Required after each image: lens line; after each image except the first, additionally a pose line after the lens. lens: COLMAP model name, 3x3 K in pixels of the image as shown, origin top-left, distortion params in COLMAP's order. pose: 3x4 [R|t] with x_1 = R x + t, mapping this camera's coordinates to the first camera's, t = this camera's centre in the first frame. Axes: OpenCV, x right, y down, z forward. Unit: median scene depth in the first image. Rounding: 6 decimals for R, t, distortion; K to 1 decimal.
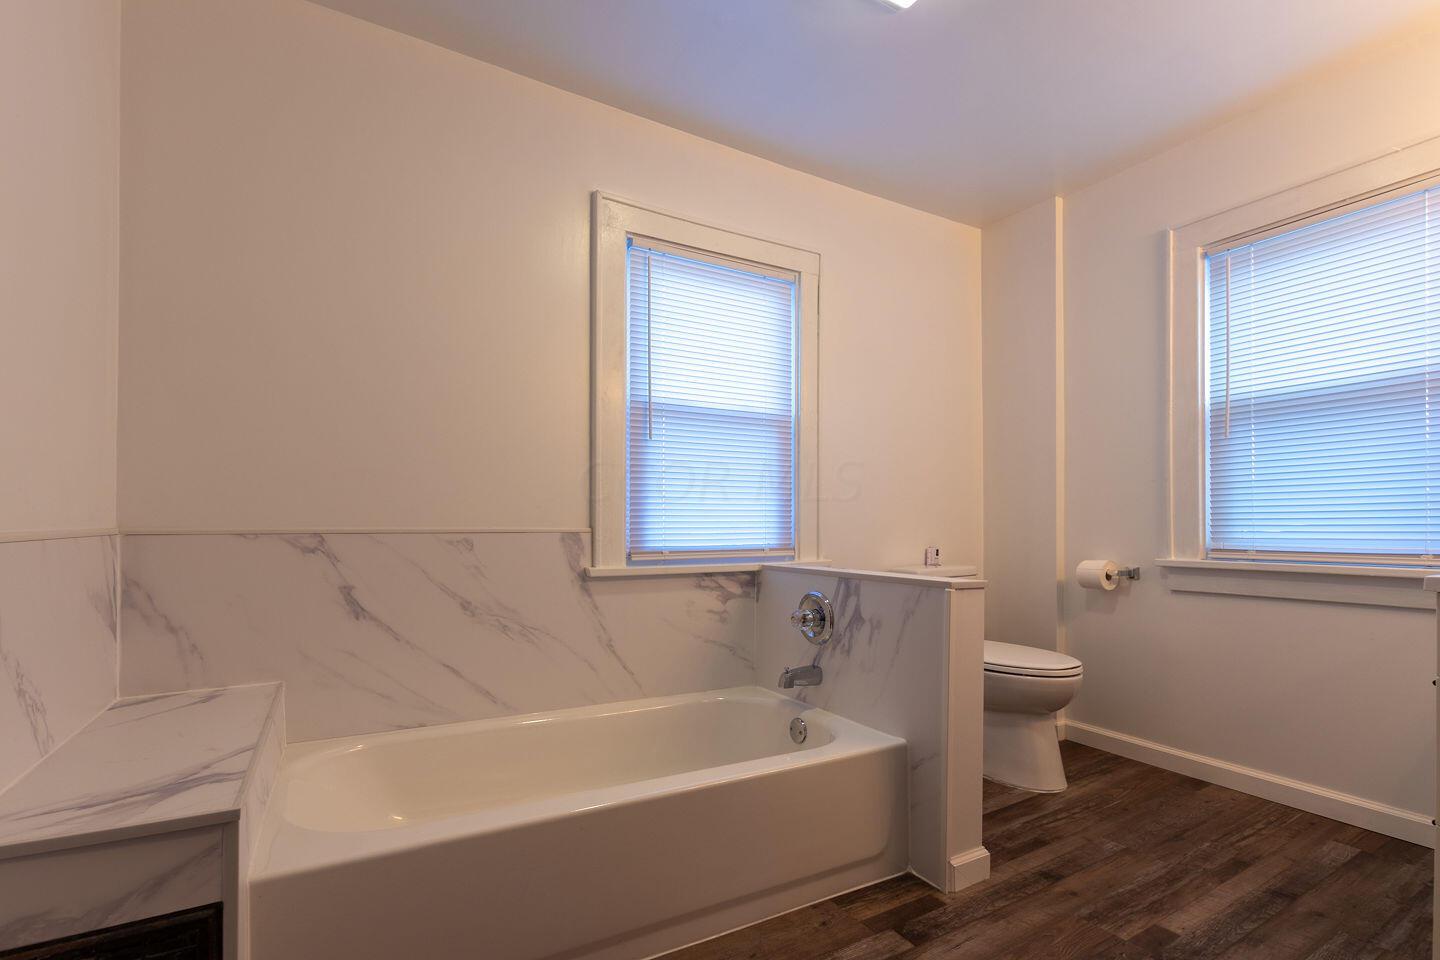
lens RADIAL K [[662.4, 0, 682.2], [0, 662.4, 517.9], [0, 0, 1]] dist [0.011093, -0.004359]
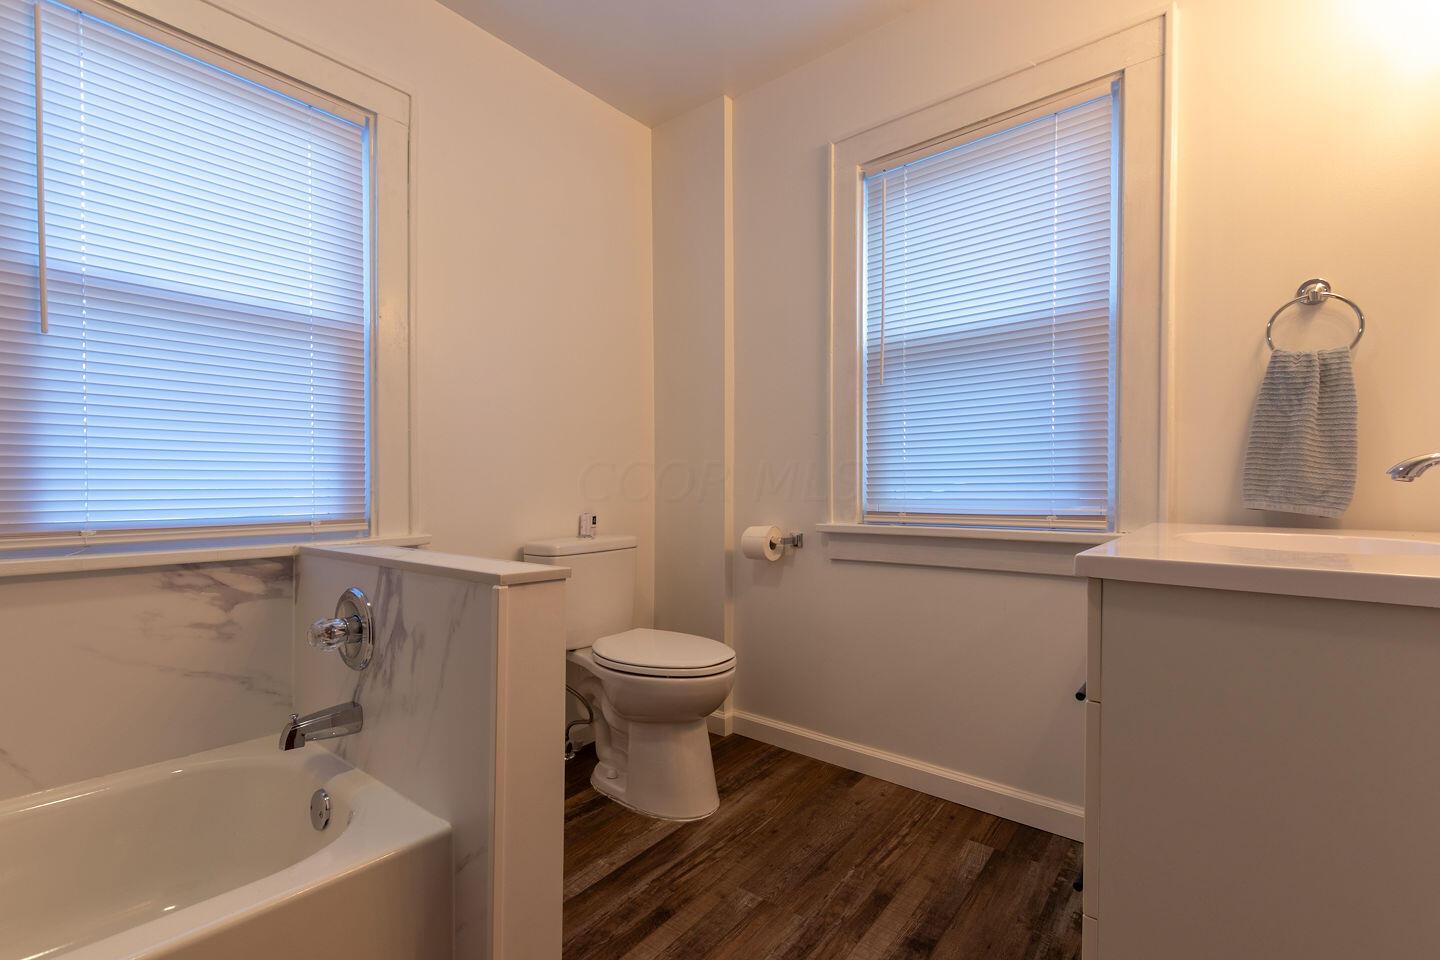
lens RADIAL K [[662.4, 0, 704.3], [0, 662.4, 496.1], [0, 0, 1]] dist [0.011093, -0.004359]
pose [[0.926380, -0.007246, 0.376521, 0.260923], [-0.000955, 0.999766, 0.021589, 0.007175], [-0.376589, -0.020359, 0.926157, 0.264186]]
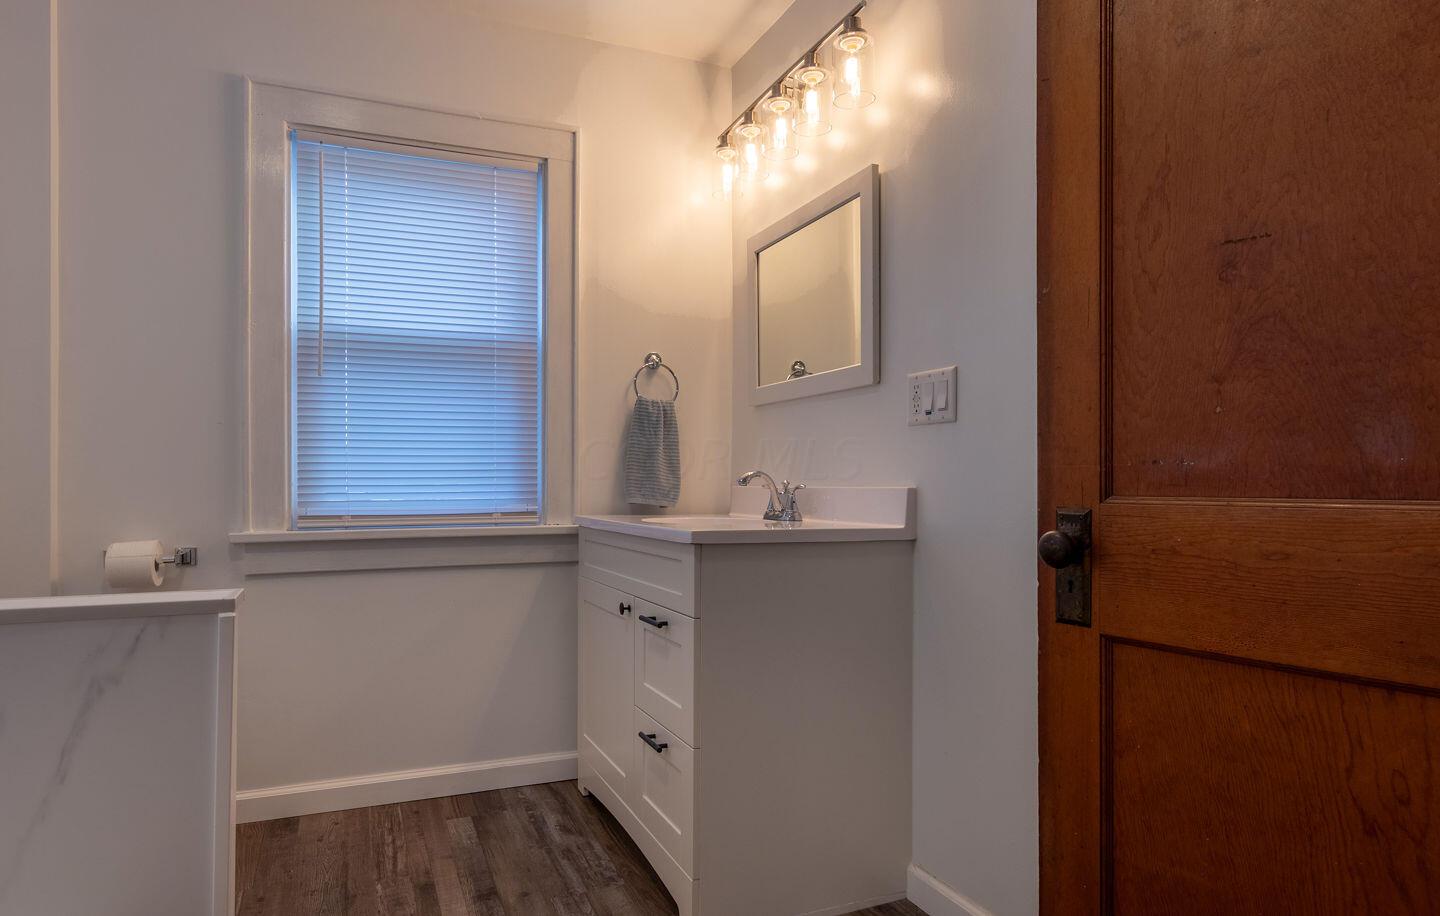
lens RADIAL K [[855.1, 0, 701.5], [0, 855.1, 485.2], [0, 0, 1]] dist [0.000128, 0.007891]
pose [[0.093238, -0.001641, 0.995642, -0.158701], [-0.006386, 0.999977, 0.002247, 0.004779], [-0.995623, -0.006568, 0.093226, 0.433922]]
